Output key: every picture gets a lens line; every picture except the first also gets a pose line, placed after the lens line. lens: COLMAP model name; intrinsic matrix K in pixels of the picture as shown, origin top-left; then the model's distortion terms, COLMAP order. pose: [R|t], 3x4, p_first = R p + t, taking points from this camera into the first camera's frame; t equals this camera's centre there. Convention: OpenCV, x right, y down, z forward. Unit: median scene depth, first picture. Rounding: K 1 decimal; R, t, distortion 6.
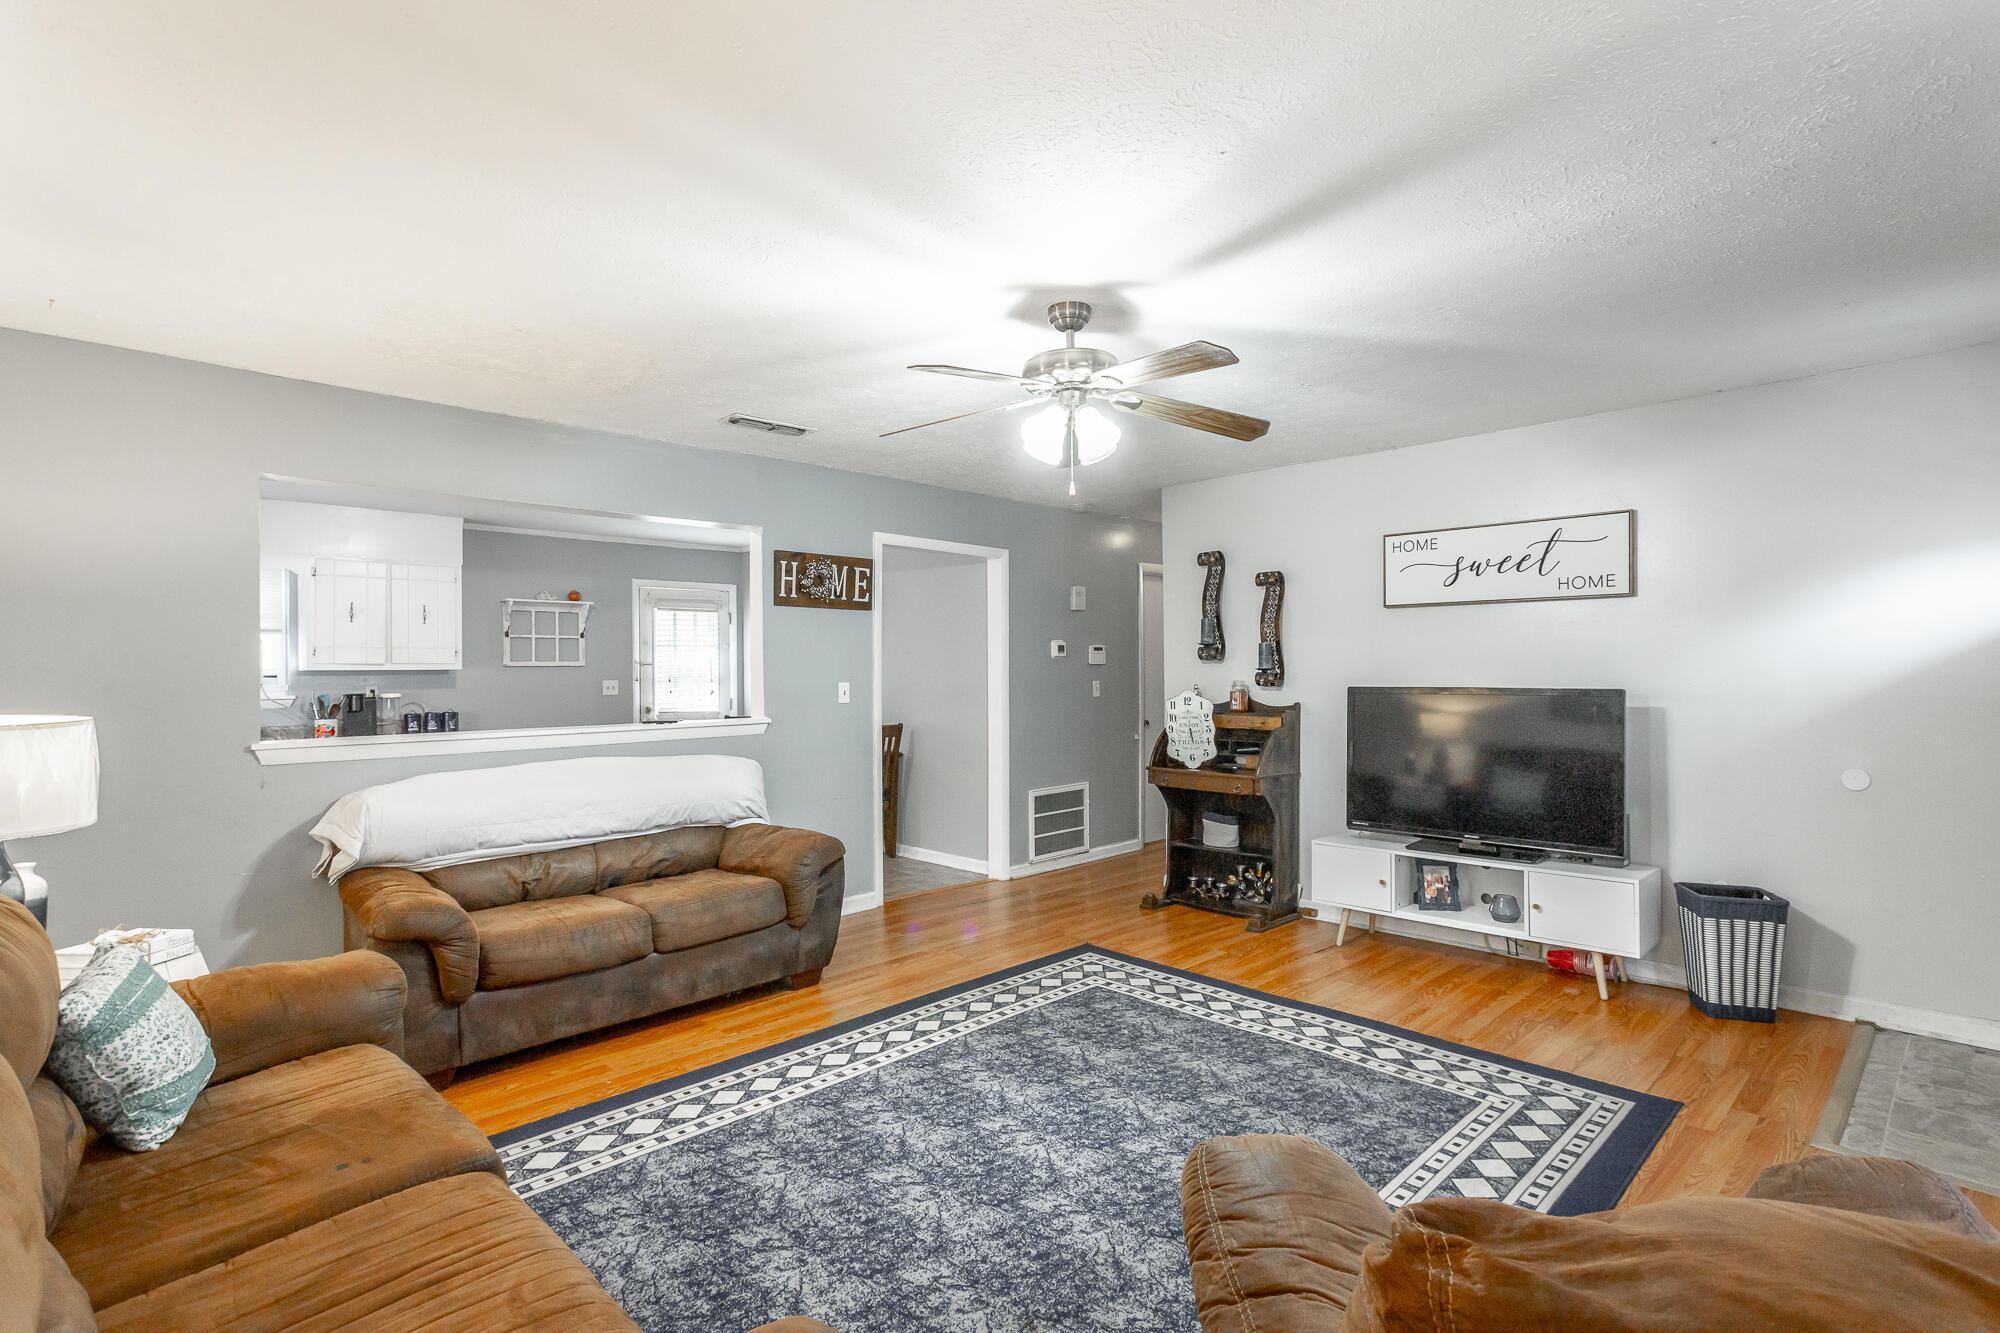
lens RADIAL K [[949.5, 0, 1000.0], [0, 949.5, 666.5], [0, 0, 1]] dist [0.001026, 0.000696]
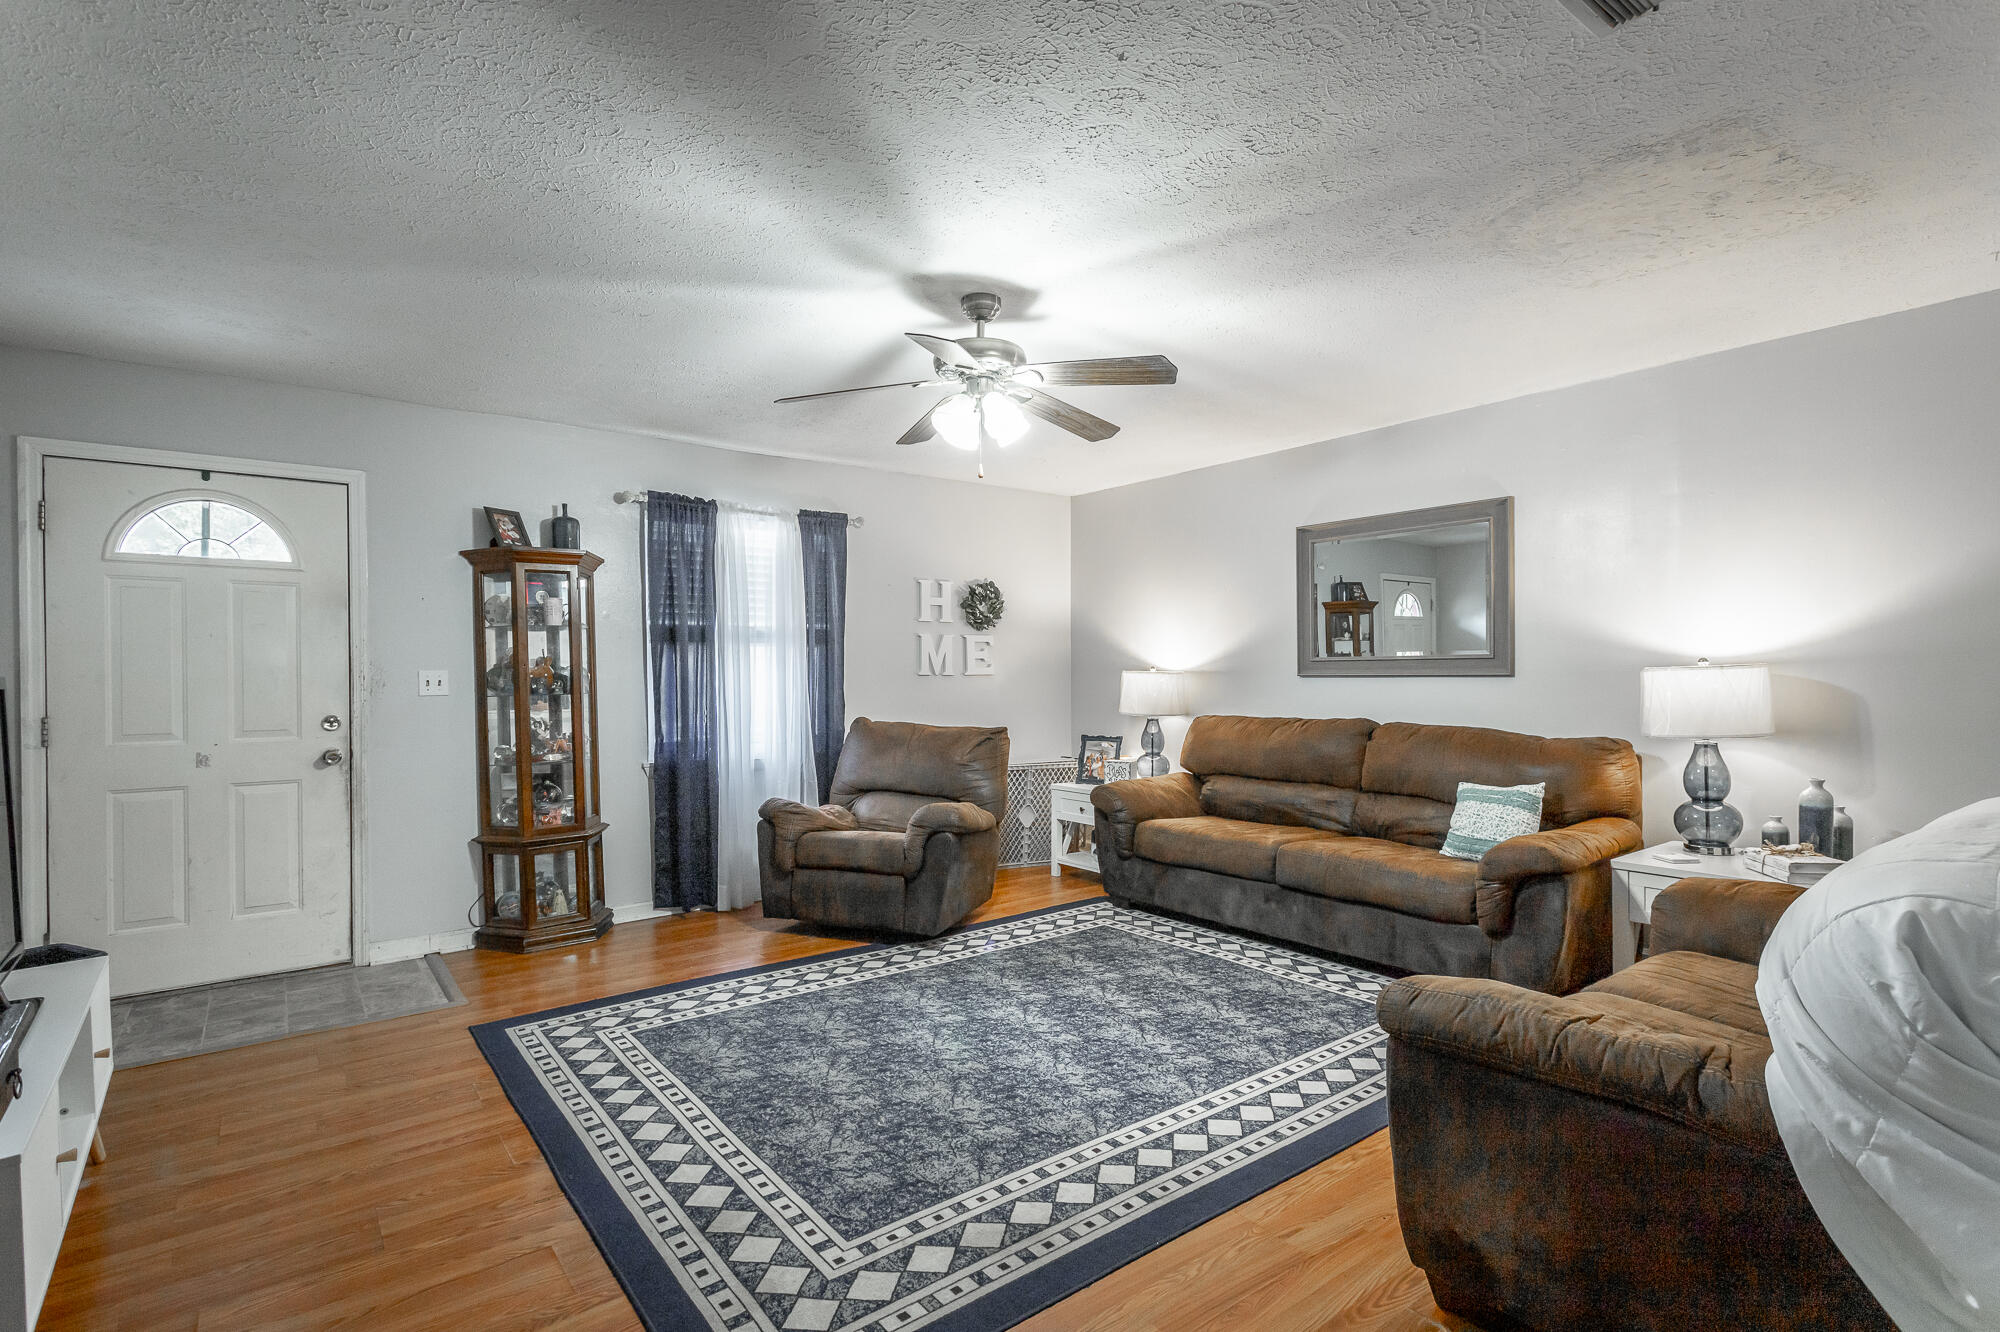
lens RADIAL K [[960.5, 0, 996.3], [0, 960.5, 679.8], [0, 0, 1]] dist [0.001935, 0.000417]
pose [[-0.994069, 0.015855, 0.107589, -0.043225], [0.015827, 0.999874, -0.001114, 0.039370], [-0.107593, 0.000595, -0.994195, 1.704306]]
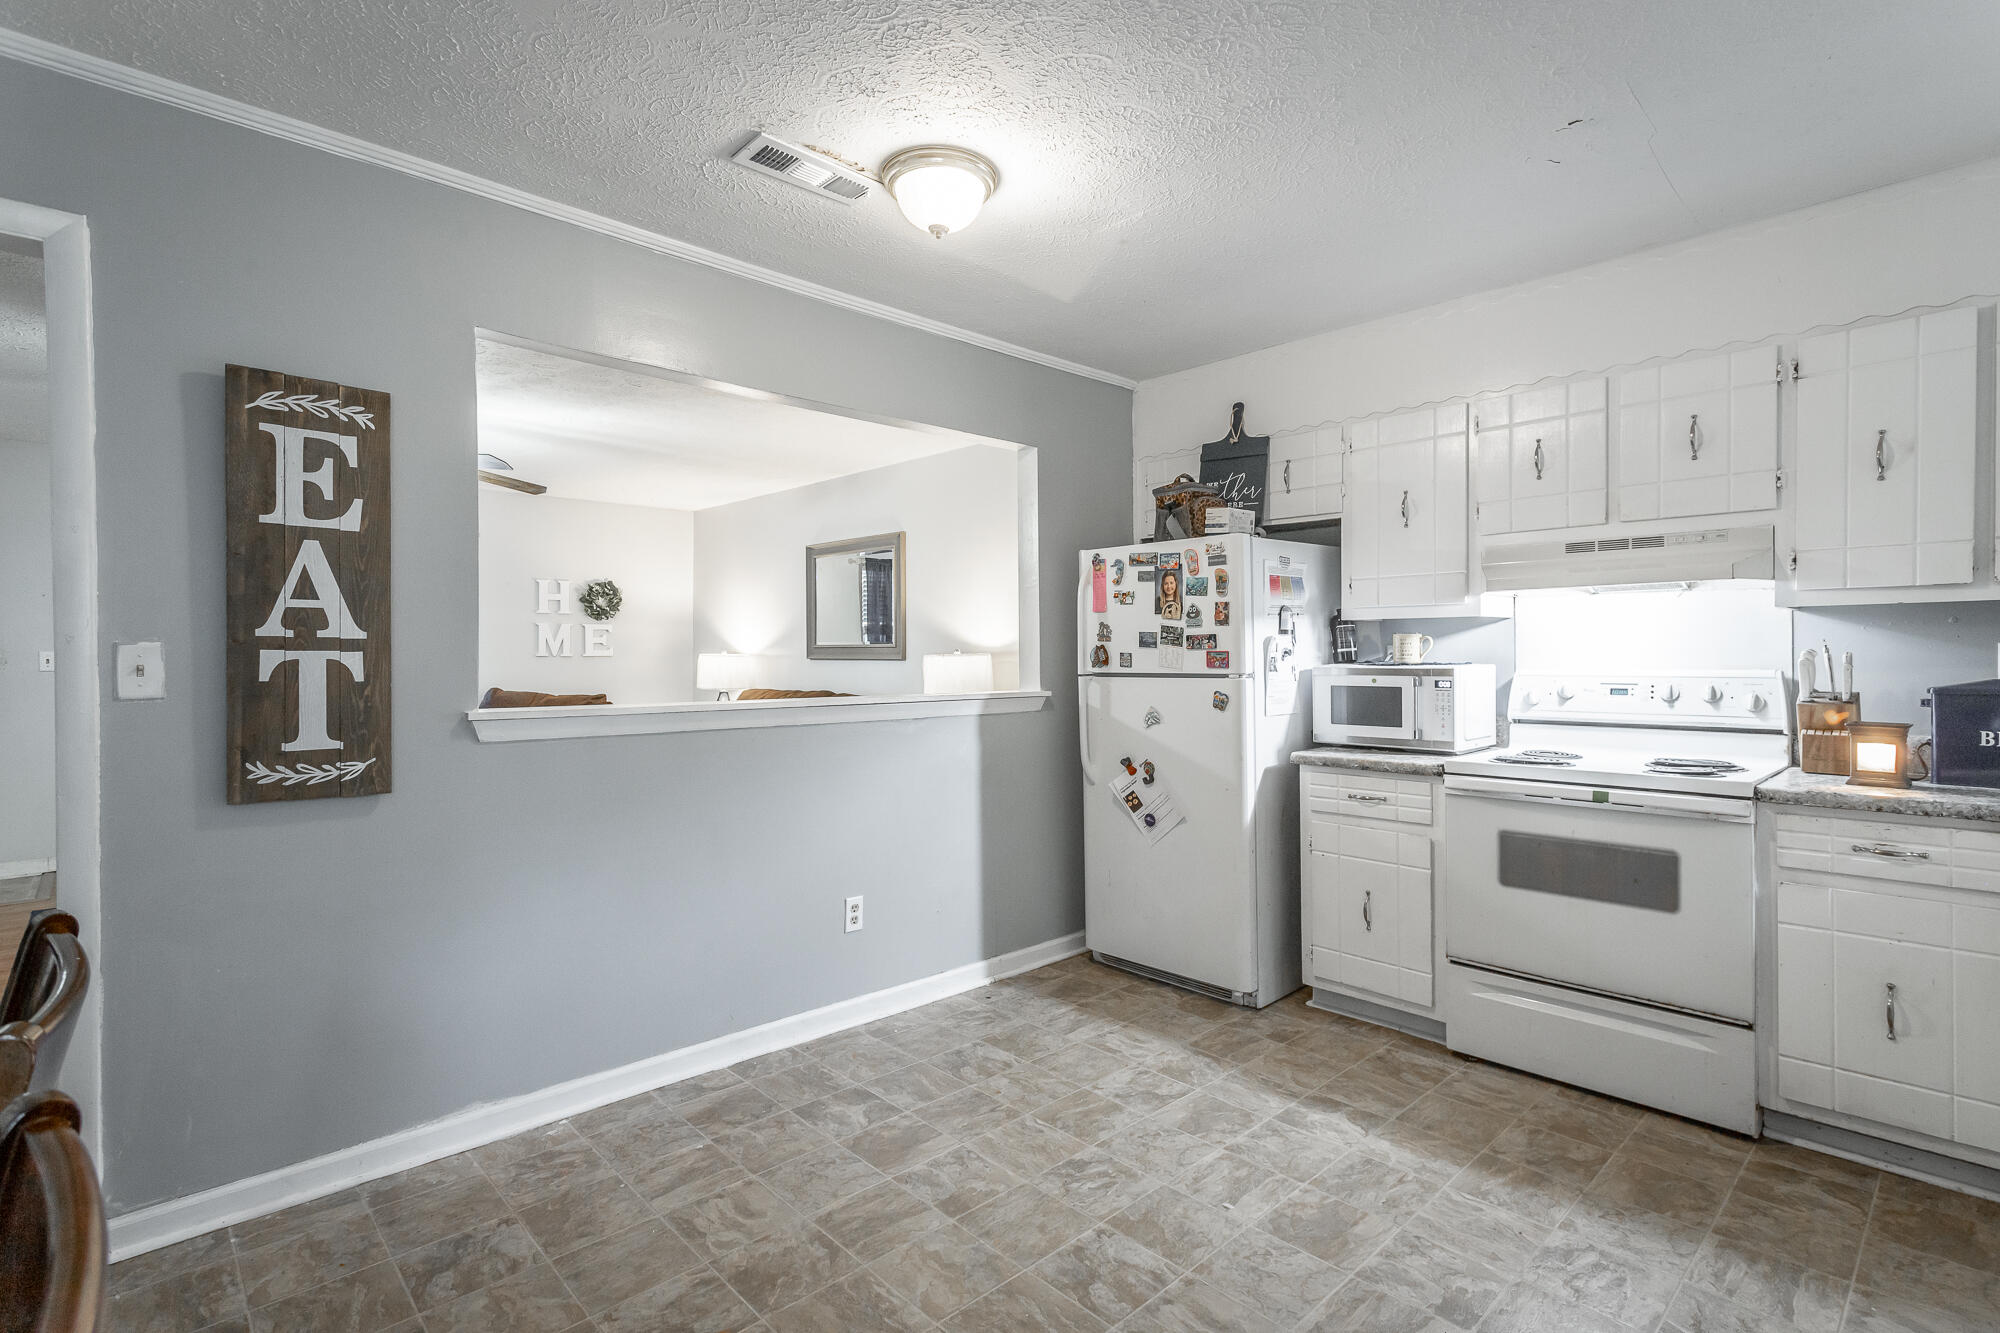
lens RADIAL K [[949.5, 0, 1000.0], [0, 949.5, 666.5], [0, 0, 1]] dist [0.001026, 0.000696]
pose [[-0.999943, 0.010652, 0.000447, -0.729730], [0.010656, 0.999908, 0.008336, 0.042952], [-0.000359, 0.008341, -0.999965, 2.113773]]
